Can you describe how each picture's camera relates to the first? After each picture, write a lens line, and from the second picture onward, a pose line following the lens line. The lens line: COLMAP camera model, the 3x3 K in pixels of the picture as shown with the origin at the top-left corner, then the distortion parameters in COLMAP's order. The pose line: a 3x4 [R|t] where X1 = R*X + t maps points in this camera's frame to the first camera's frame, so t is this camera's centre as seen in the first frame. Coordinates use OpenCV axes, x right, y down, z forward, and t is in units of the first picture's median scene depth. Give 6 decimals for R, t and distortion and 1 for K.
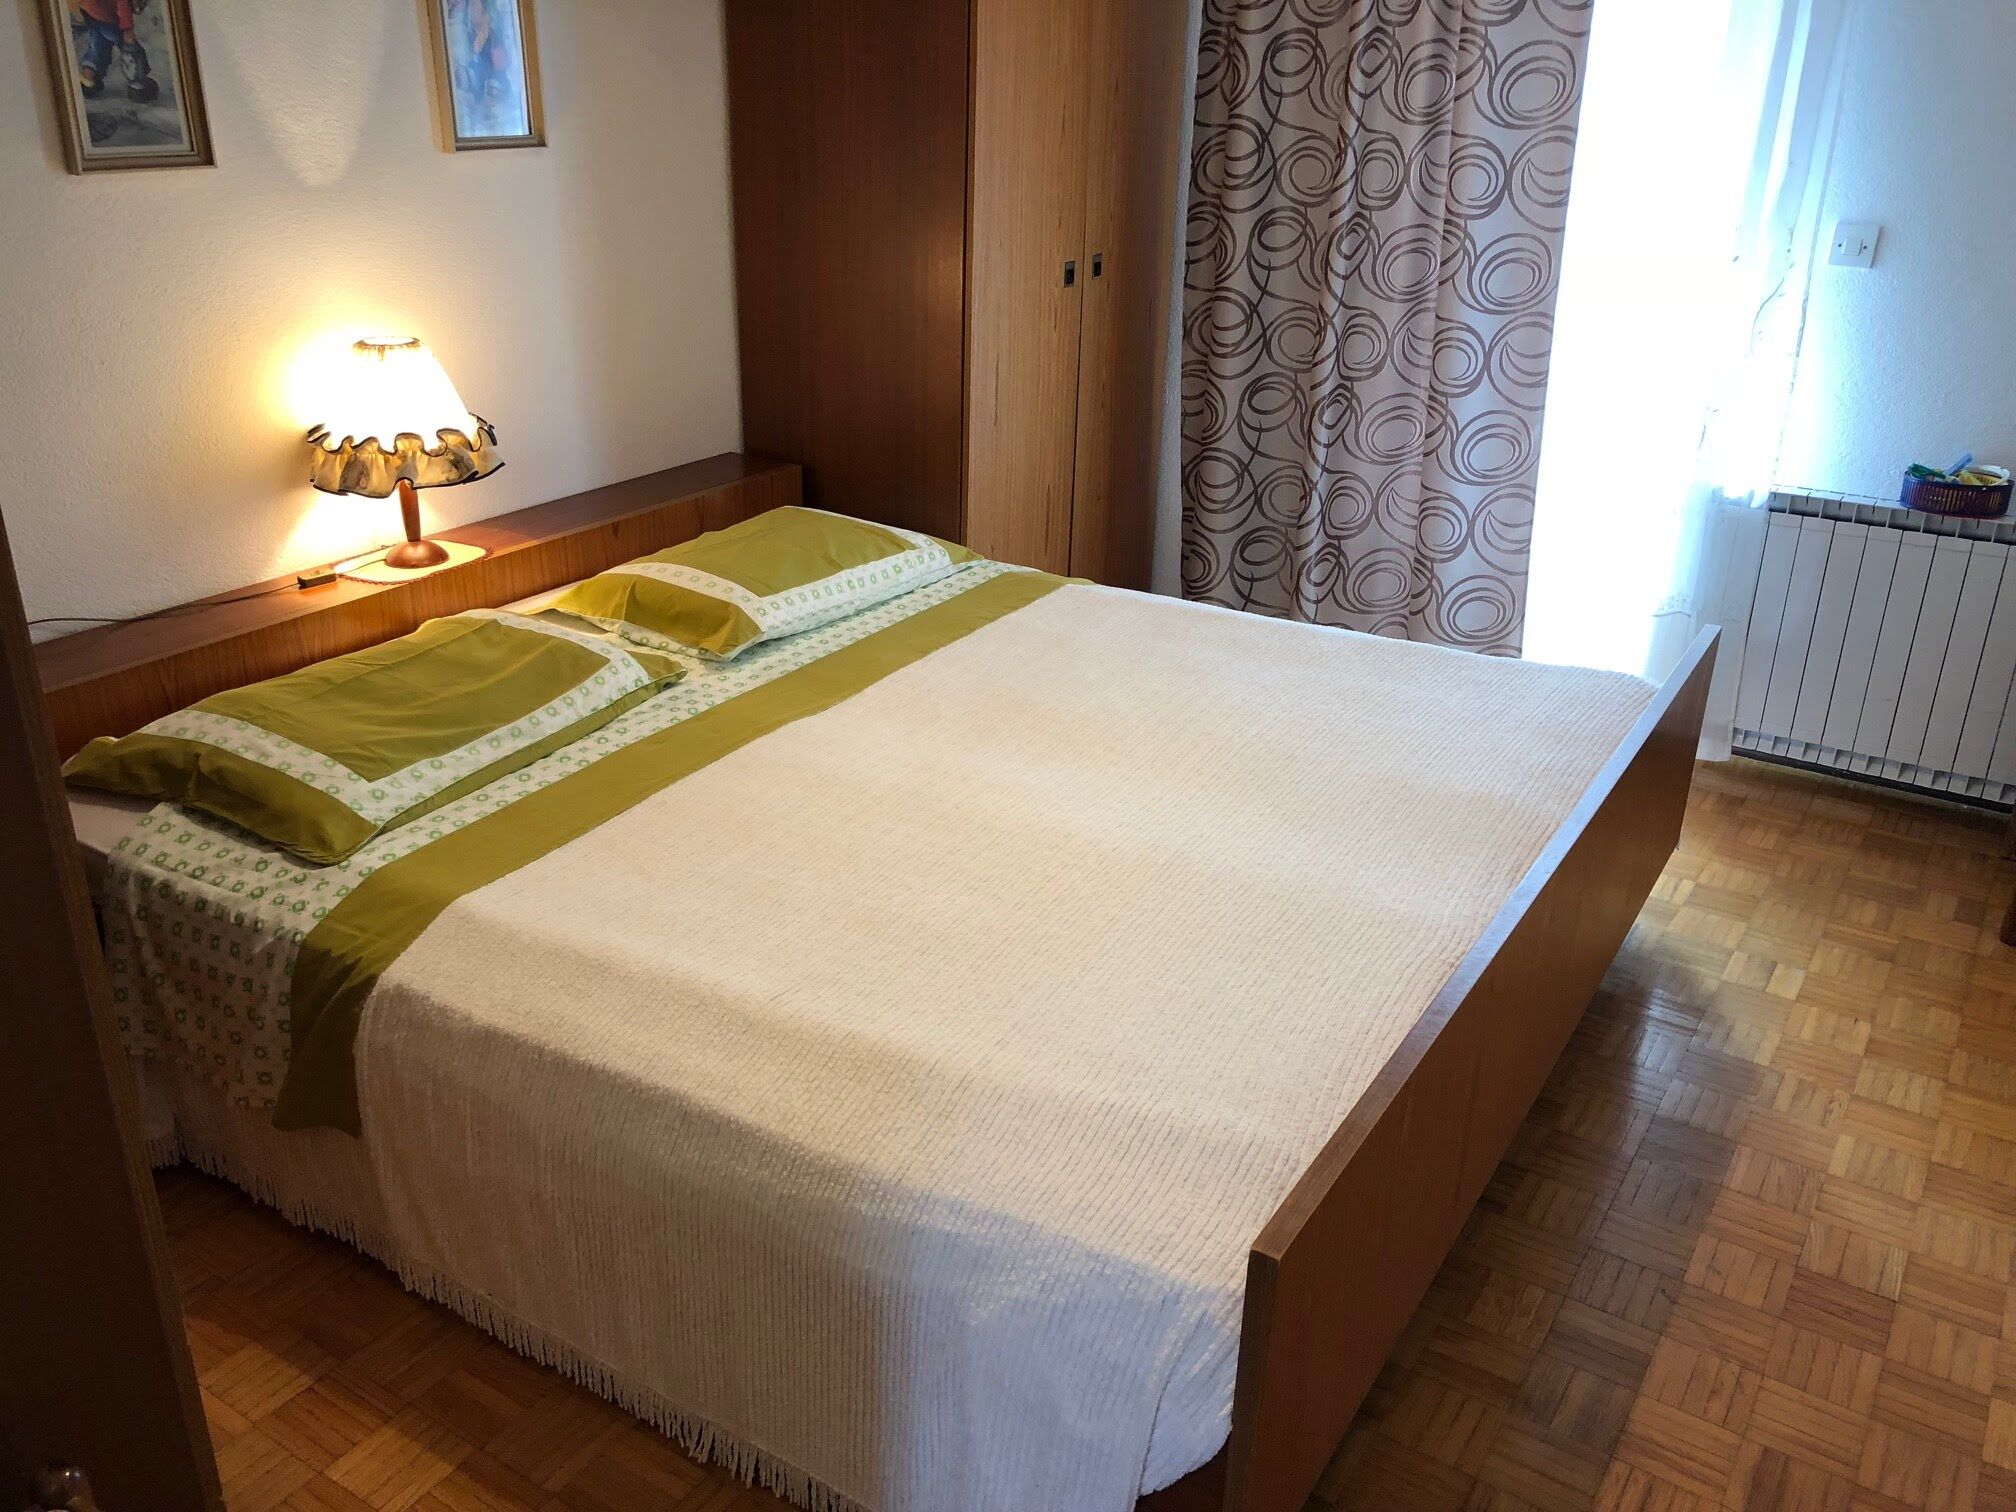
lens RADIAL K [[1637.8, 0, 1003.5], [0, 1637.8, 752.5], [0, 0, 1]] dist [0.021207, -0.013587]
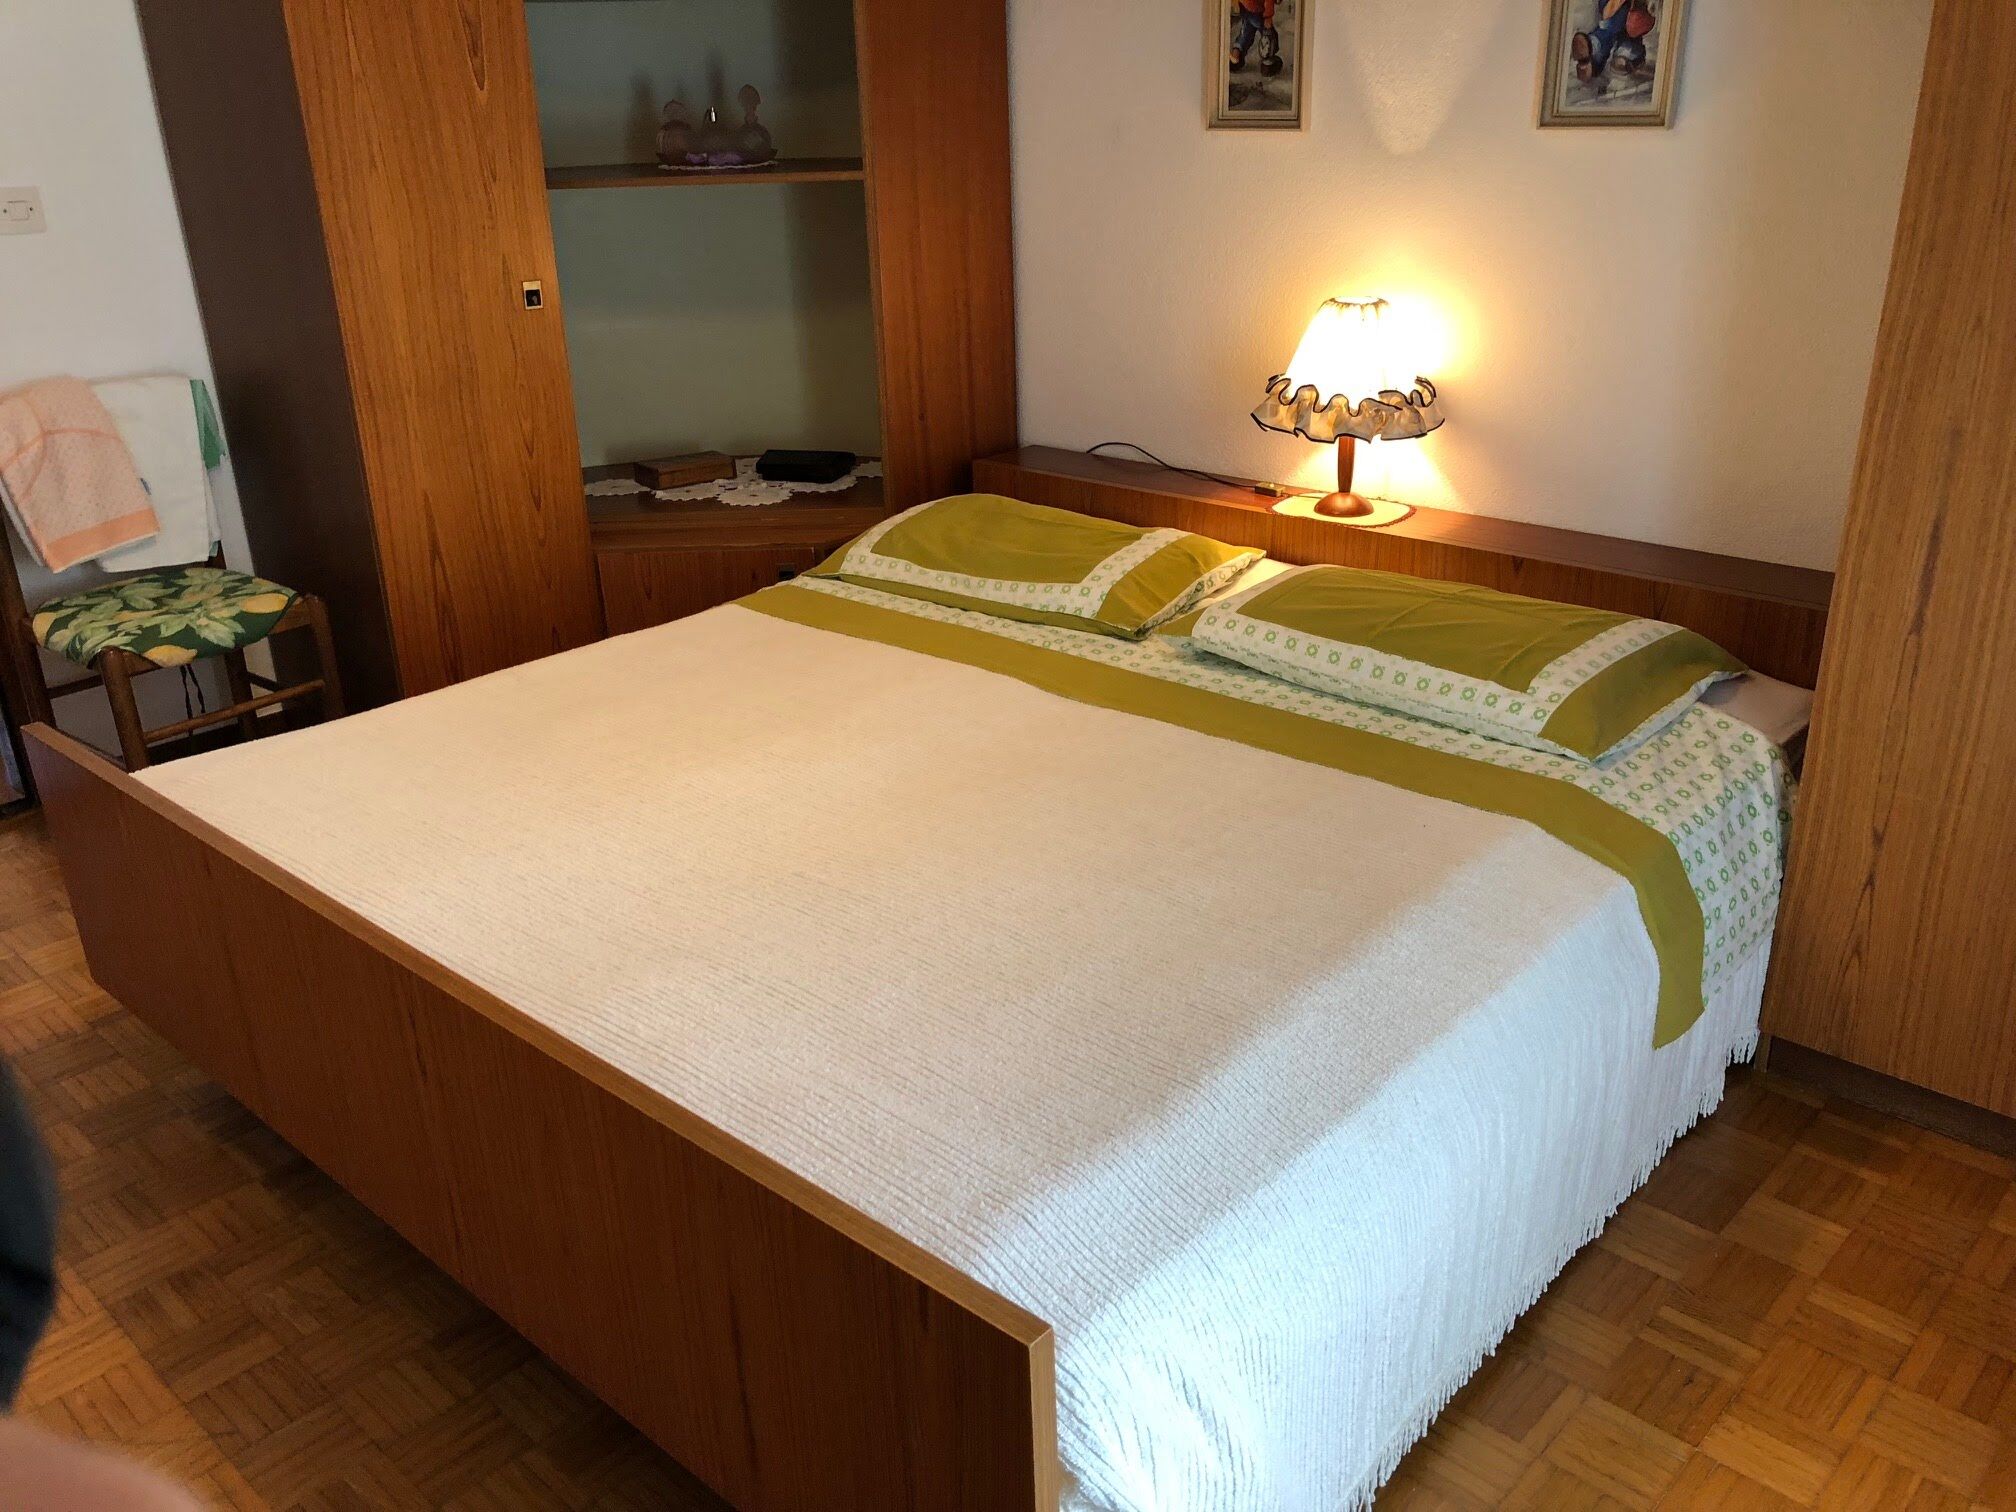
lens RADIAL K [[1637.8, 0, 1008.2], [0, 1637.8, 757.3], [0, 0, 1]] dist [0.021207, -0.013587]
pose [[-0.161697, 0.372183, -0.913966, 0.833311], [-0.370672, 0.835430, 0.405781, -0.395145], [0.914580, 0.404395, 0.002872, 1.024892]]
